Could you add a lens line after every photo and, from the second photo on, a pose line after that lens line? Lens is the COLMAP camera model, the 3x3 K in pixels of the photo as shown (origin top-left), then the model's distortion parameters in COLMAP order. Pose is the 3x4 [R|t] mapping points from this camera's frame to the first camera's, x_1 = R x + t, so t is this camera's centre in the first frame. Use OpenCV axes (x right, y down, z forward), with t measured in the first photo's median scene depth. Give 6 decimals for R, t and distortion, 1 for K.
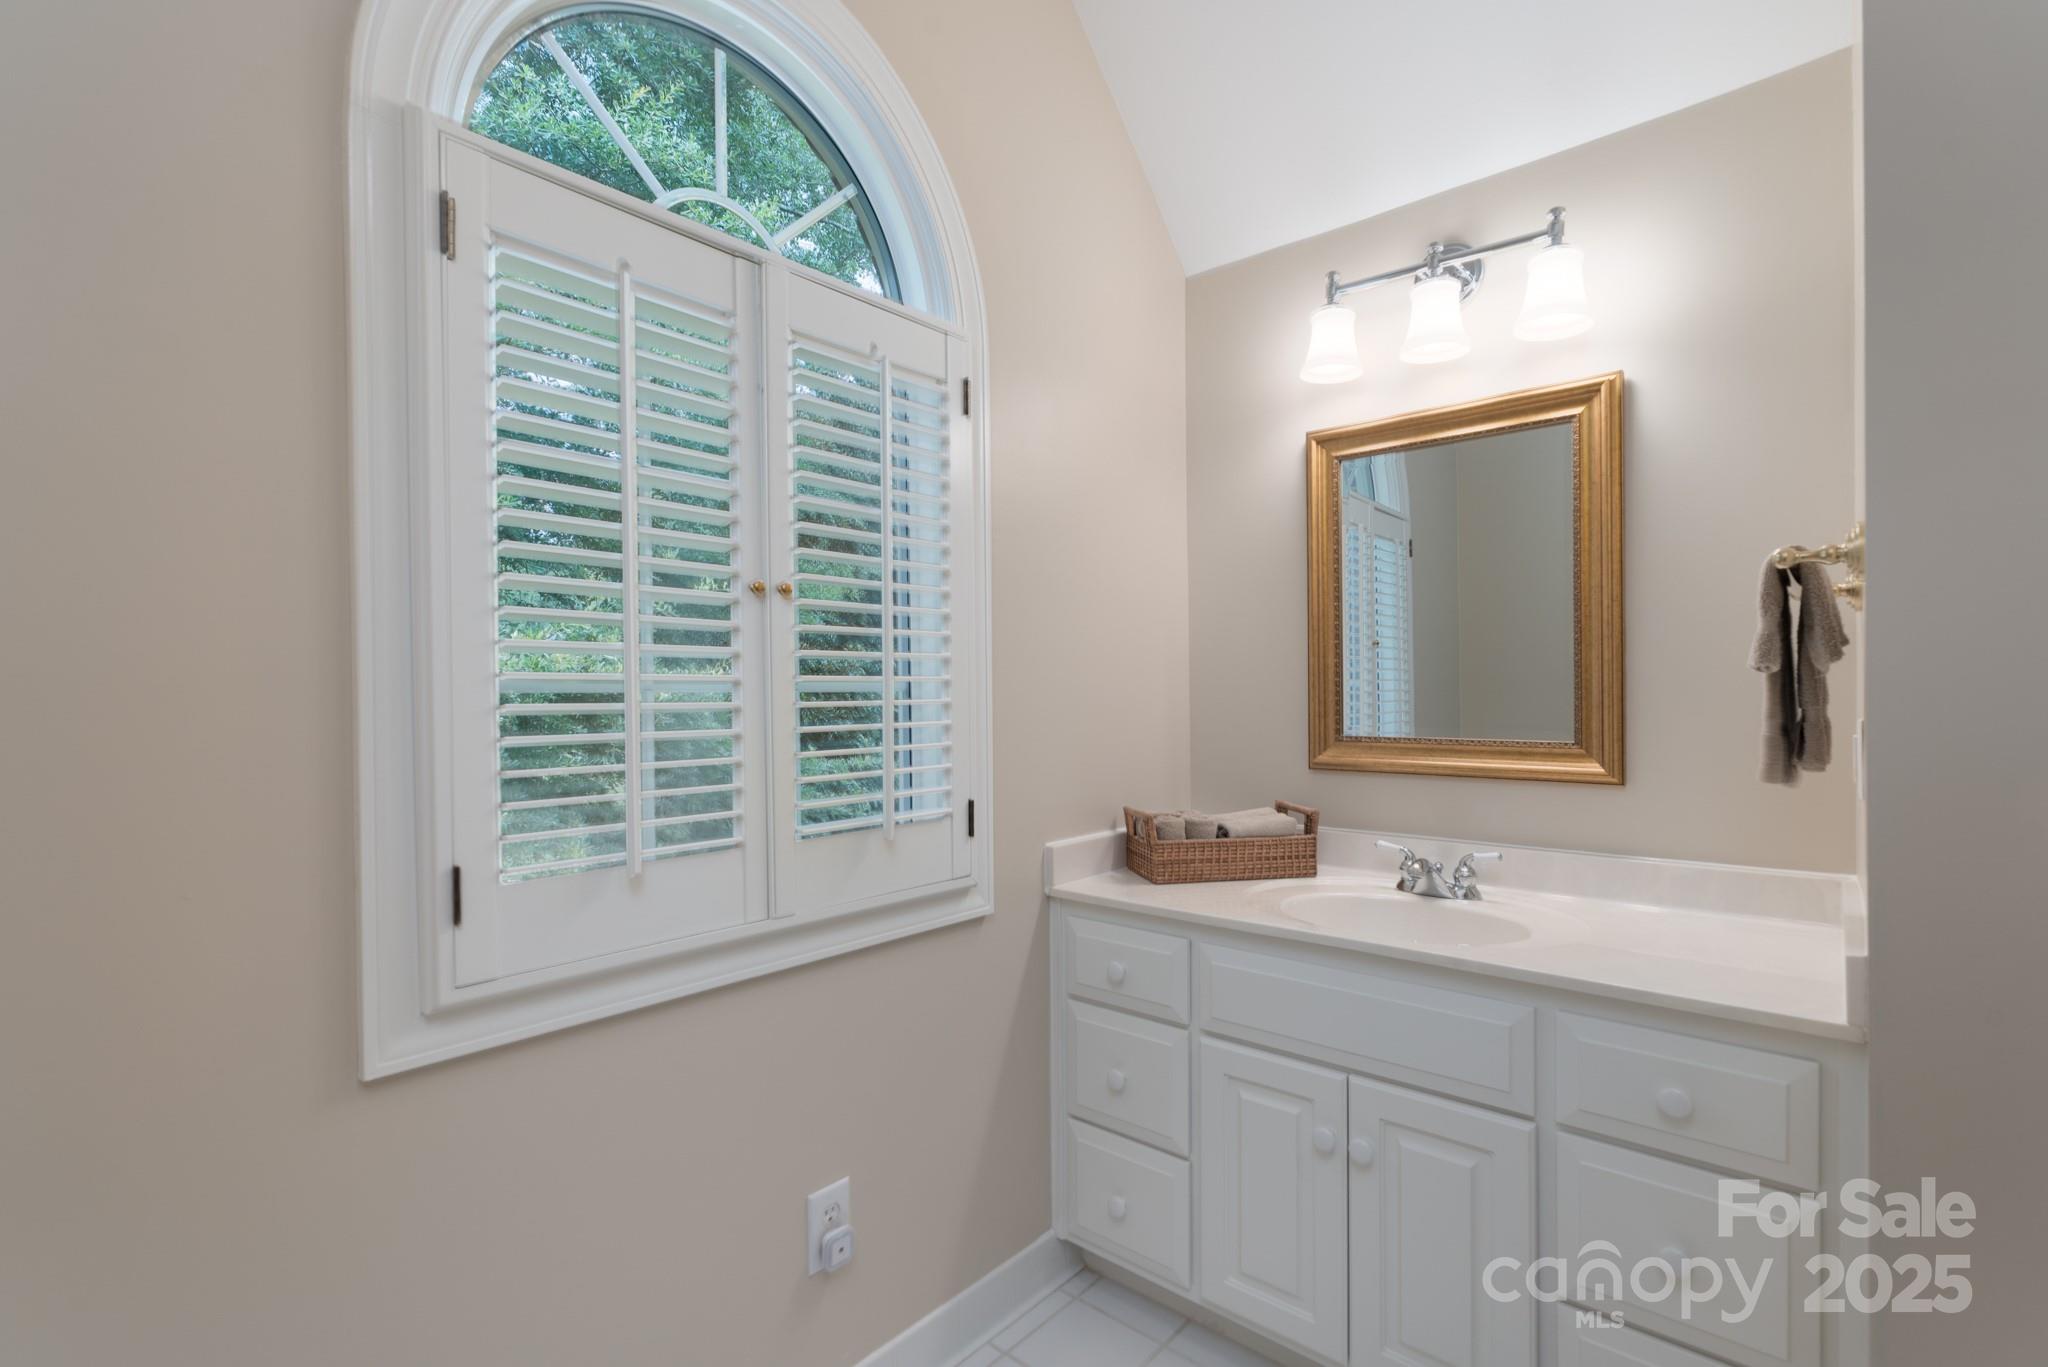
lens RADIAL K [[919.2, 0, 1023.3], [0, 919.2, 693.2], [0, 0, 1]] dist [-0.001110, 0.000069]
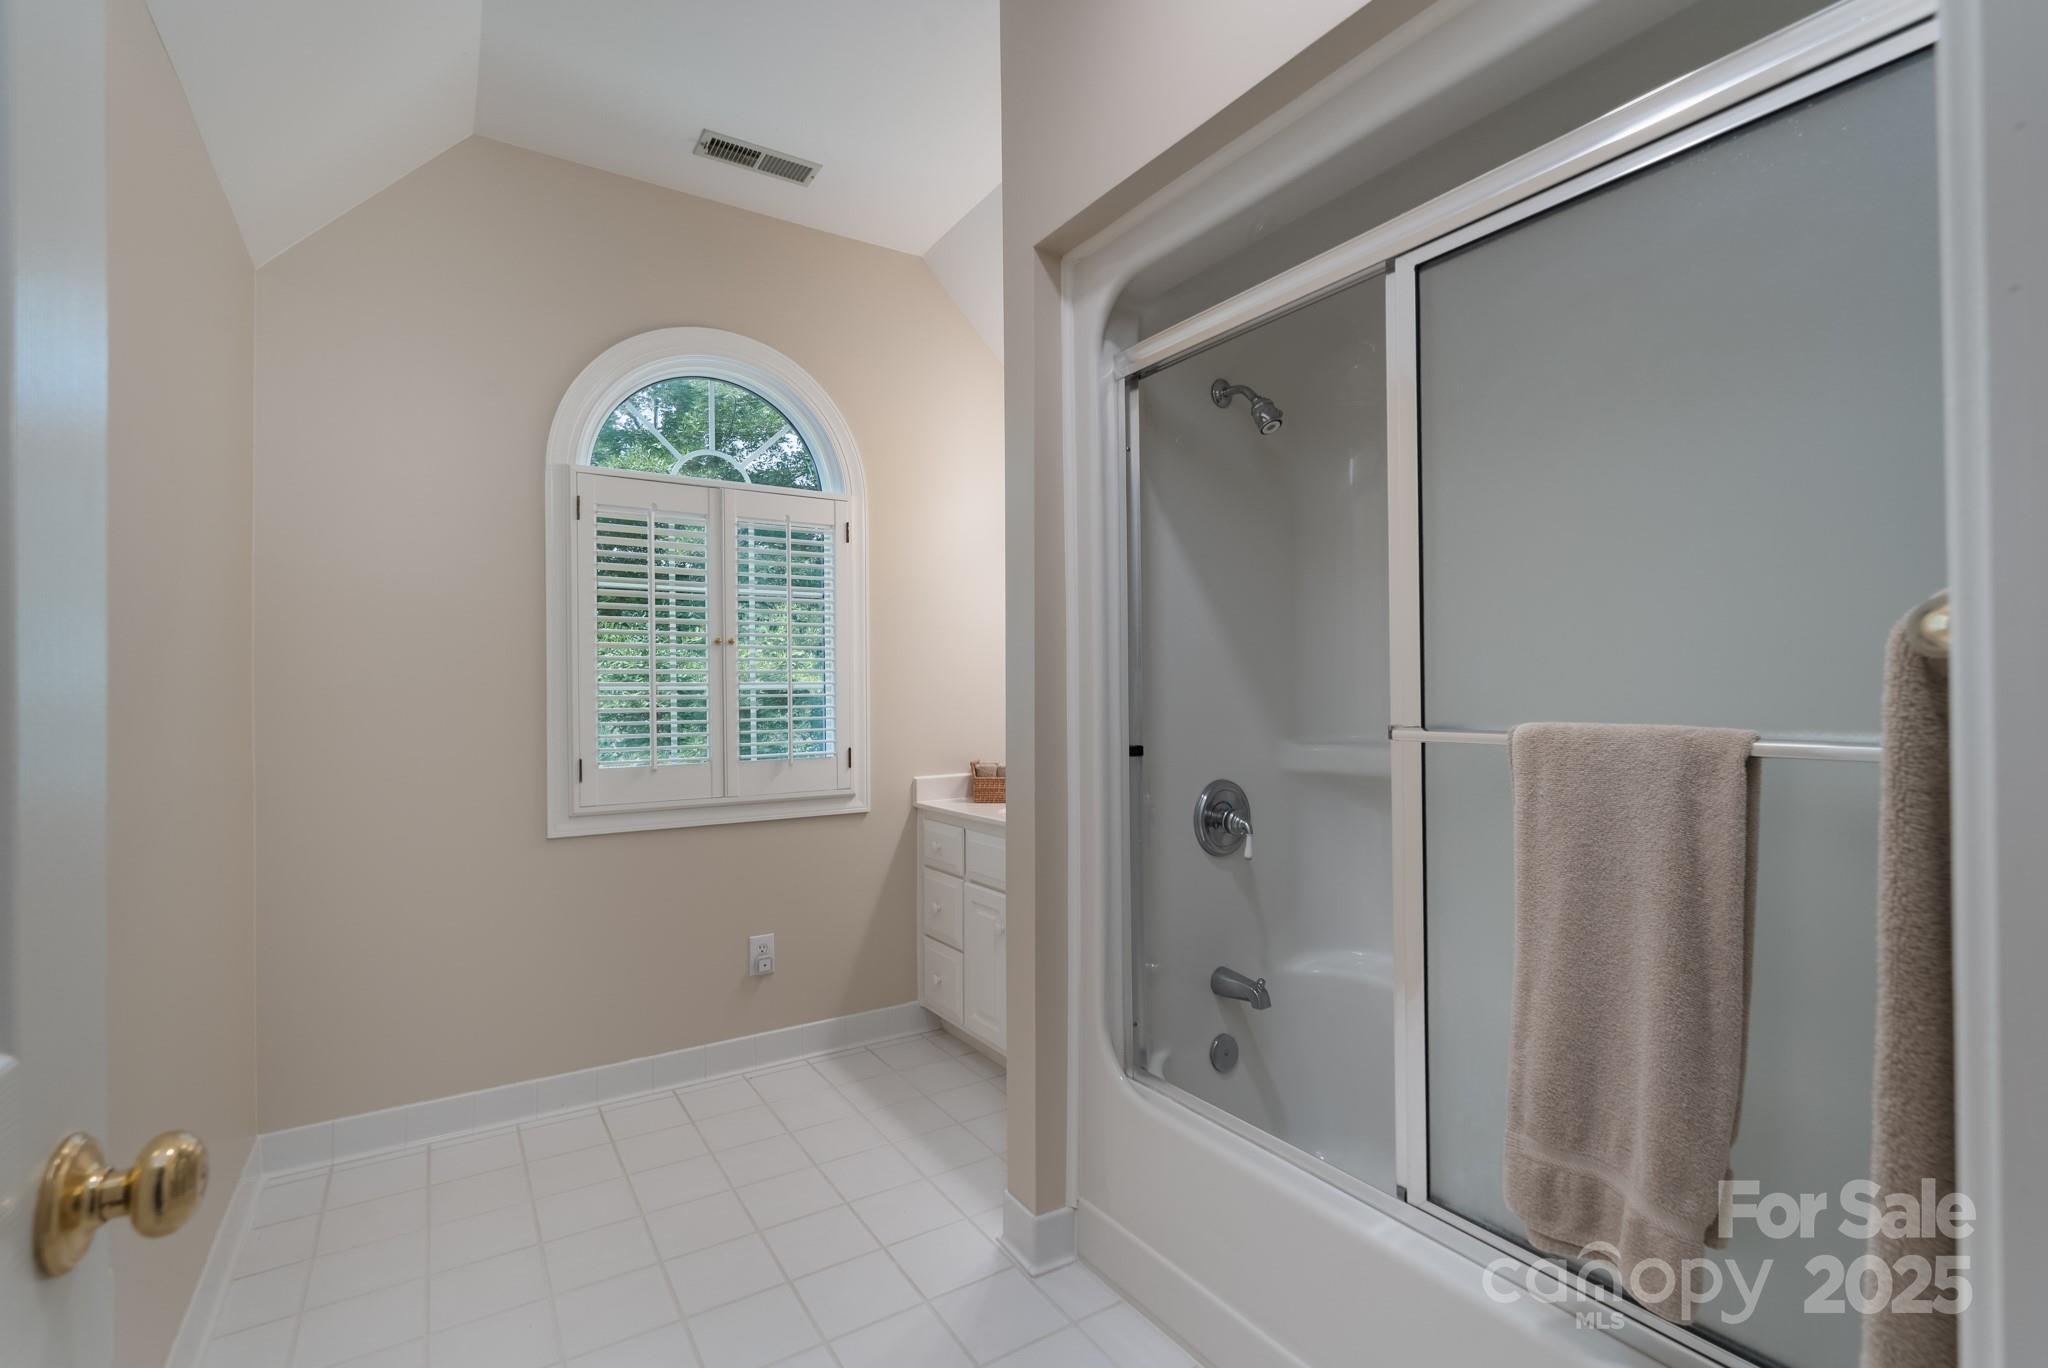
lens RADIAL K [[919.2, 0, 1026.2], [0, 919.2, 672.9], [0, 0, 1]] dist [-0.001110, 0.000069]
pose [[0.963868, -0.000721, -0.266379, 0.824469], [-0.003538, 0.999873, -0.015508, -0.008260], [0.266356, 0.015890, 0.963744, -0.743456]]
